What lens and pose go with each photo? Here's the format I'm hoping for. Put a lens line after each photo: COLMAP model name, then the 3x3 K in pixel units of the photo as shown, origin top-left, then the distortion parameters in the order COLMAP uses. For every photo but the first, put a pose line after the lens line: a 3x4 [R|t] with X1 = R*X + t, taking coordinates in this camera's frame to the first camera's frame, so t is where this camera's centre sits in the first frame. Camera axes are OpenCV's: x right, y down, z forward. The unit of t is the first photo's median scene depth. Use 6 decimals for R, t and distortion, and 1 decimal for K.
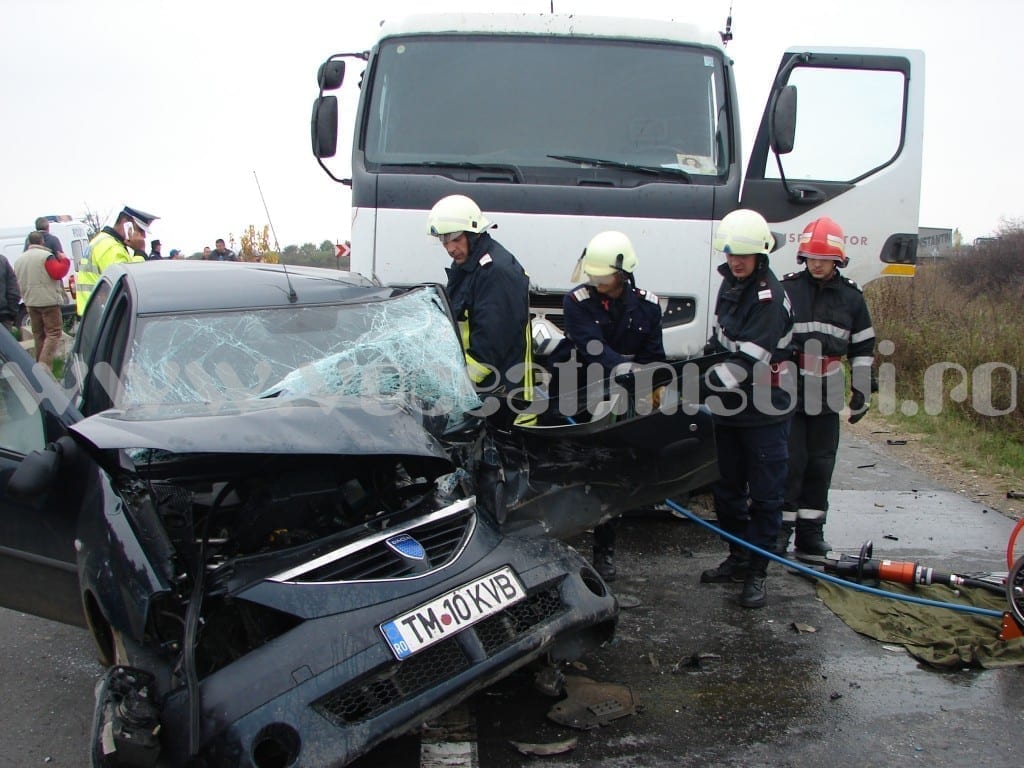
lens RADIAL K [[1108.5, 0, 512.0], [0, 1108.5, 384.0], [0, 0, 1]] dist [-0.214322, 0.283318]
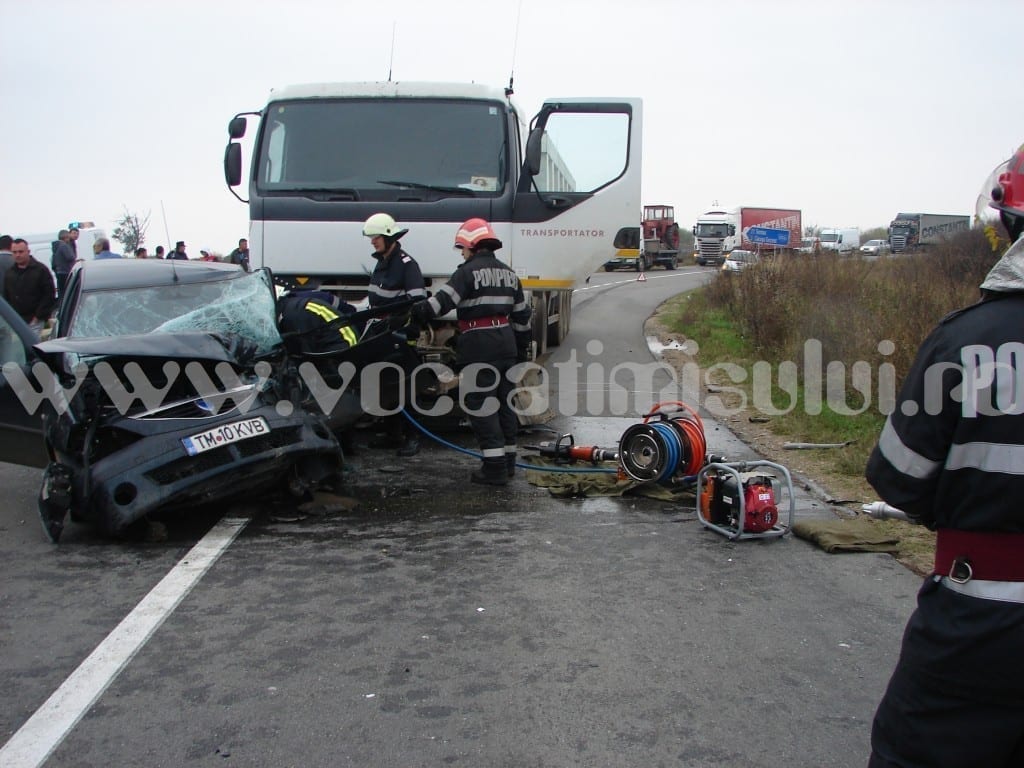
lens RADIAL K [[1111.5, 0, 519.2], [0, 1111.5, 369.6], [0, 0, 1]] dist [-0.213818, 0.289659]
pose [[0.999436, -0.016714, -0.029136, 0.365754], [0.016463, 0.999825, -0.008849, 0.081324], [0.029279, 0.008364, 0.999536, -0.639167]]
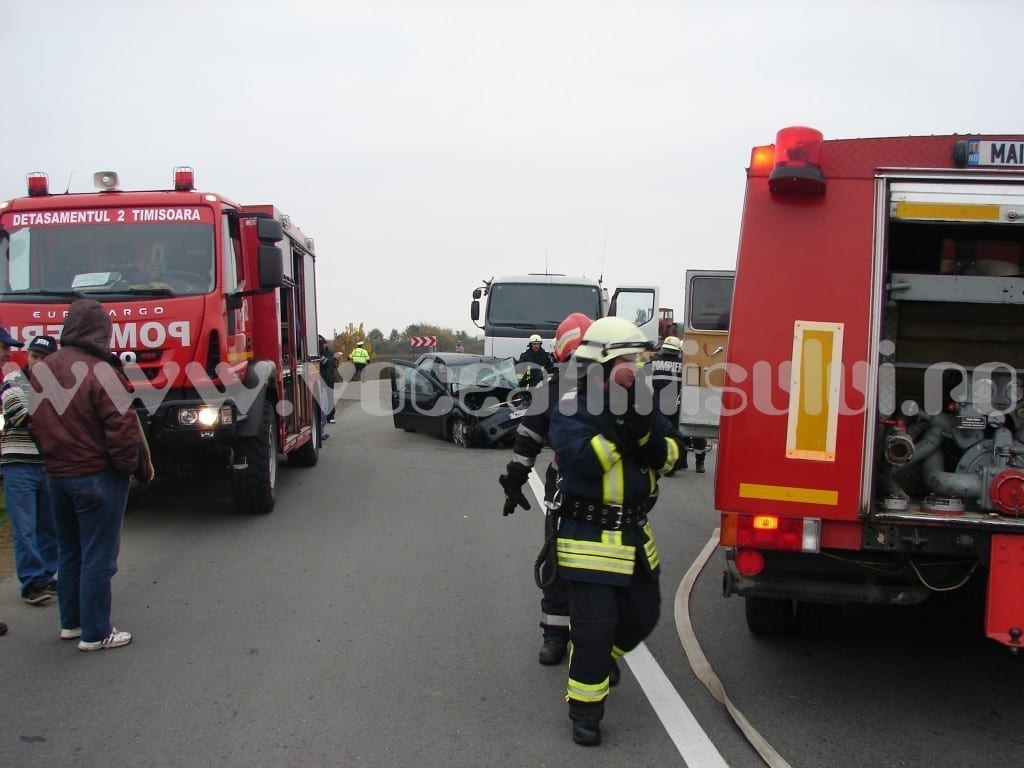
lens RADIAL K [[1111.5, 0, 519.2], [0, 1111.5, 369.6], [0, 0, 1]] dist [-0.213818, 0.289659]
pose [[0.999553, -0.006366, -0.029196, 0.076791], [0.003691, 0.995866, -0.090762, 0.348538], [0.029653, 0.090614, 0.995445, -3.333556]]
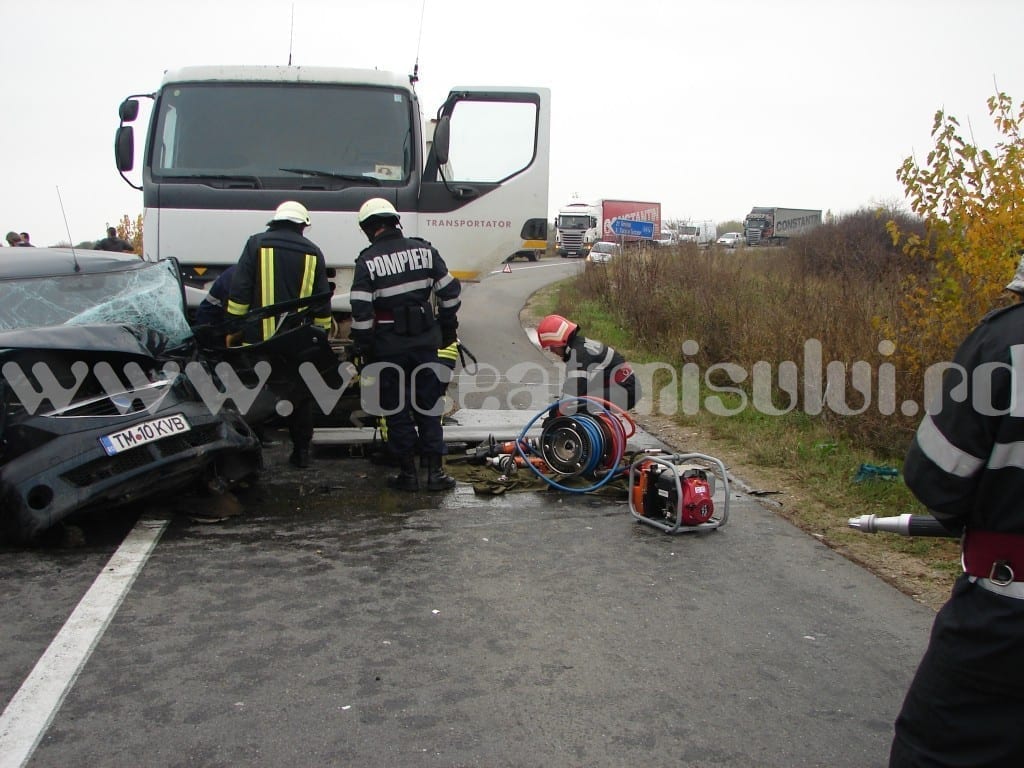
lens RADIAL K [[1108.5, 0, 512.0], [0, 1108.5, 384.0], [0, 0, 1]] dist [-0.214322, 0.283318]
pose [[0.995436, -0.021615, 0.092948, 0.274283], [0.020328, 0.999684, 0.014773, 0.076197], [-0.093238, -0.012816, 0.995561, -0.604114]]
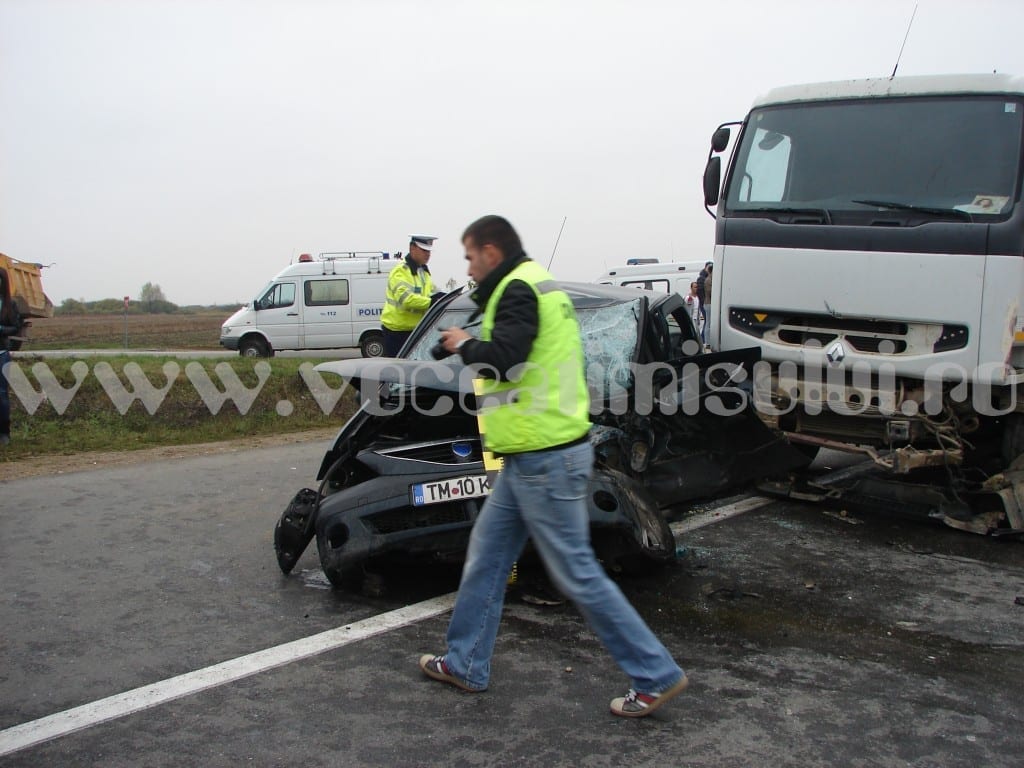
lens RADIAL K [[1111.5, 0, 519.2], [0, 1111.5, 369.6], [0, 0, 1]] dist [-0.213818, 0.289659]
pose [[0.764283, 0.062314, -0.641864, 0.734623], [-0.094539, 0.995394, -0.015935, 0.034951], [0.637914, 0.072860, 0.766653, -0.154898]]
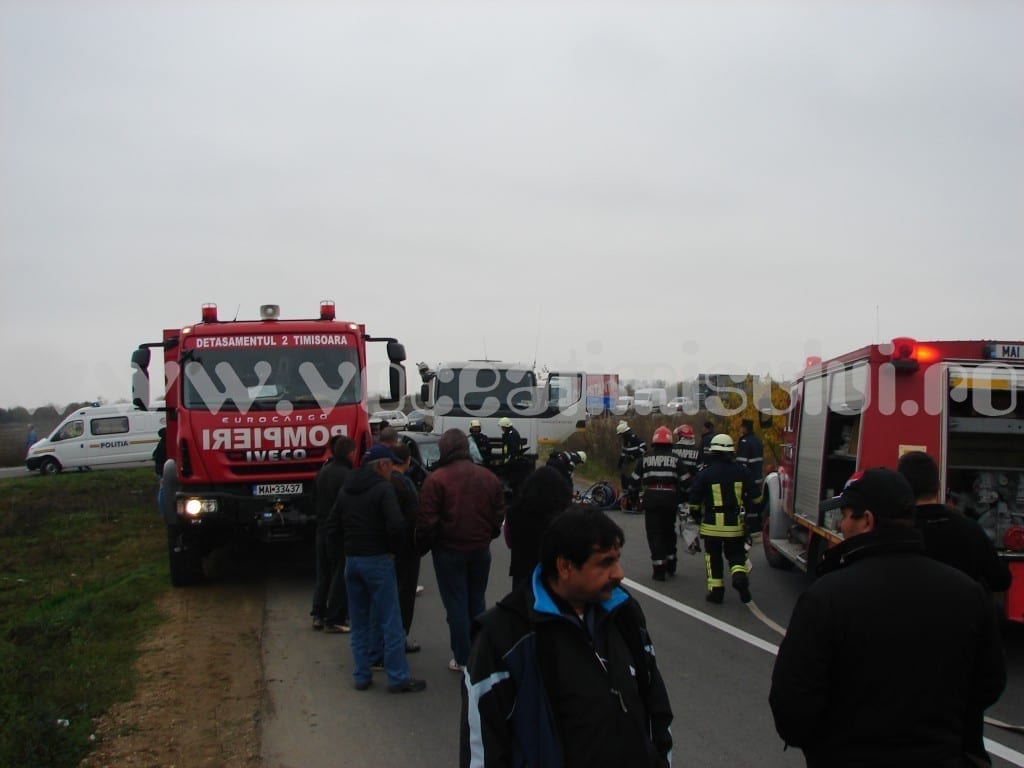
lens RADIAL K [[1111.5, 0, 519.2], [0, 1111.5, 369.6], [0, 0, 1]] dist [-0.213818, 0.289659]
pose [[0.990000, -0.008131, 0.140834, -0.570960], [0.028129, 0.989667, -0.140596, 0.322716], [-0.138236, 0.143152, 0.979999, -4.004158]]
